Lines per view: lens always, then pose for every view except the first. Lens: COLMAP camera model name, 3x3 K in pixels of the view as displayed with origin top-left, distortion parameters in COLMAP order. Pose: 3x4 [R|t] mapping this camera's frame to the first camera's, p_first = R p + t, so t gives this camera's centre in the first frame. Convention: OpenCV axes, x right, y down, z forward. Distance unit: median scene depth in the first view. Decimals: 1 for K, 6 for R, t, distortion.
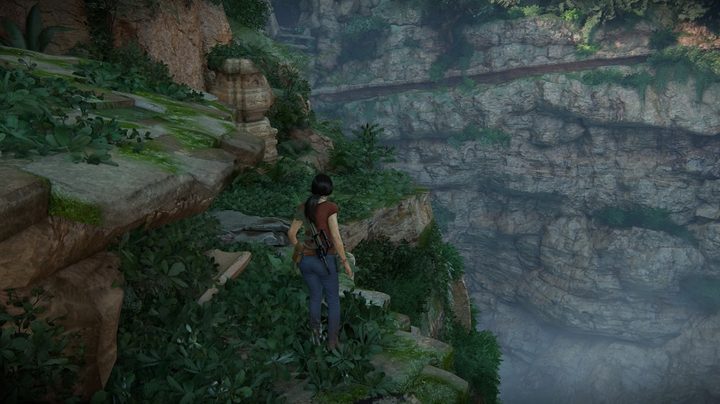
lens RADIAL K [[508.9, 0, 360.0], [0, 508.9, 202.0], [0, 0, 1]] dist [0.089138, 0.000690]
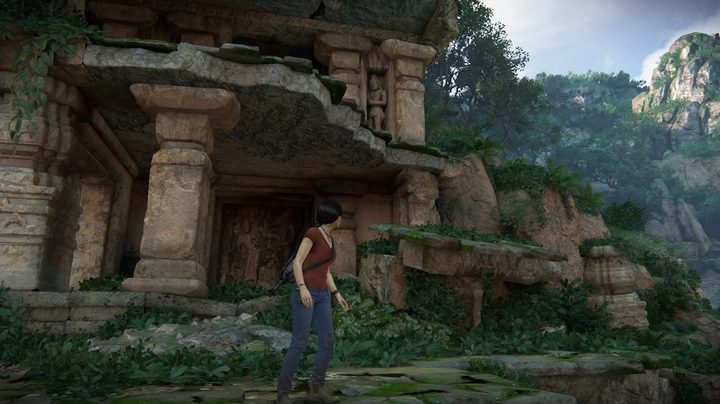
lens RADIAL K [[508.9, 0, 360.0], [0, 508.9, 202.0], [0, 0, 1]] dist [0.089138, 0.000690]
pose [[0.716939, -0.169296, -0.676268, 0.231052], [-0.139039, 0.915852, -0.376674, 0.201218], [0.683130, 0.364080, 0.633071, -0.307752]]
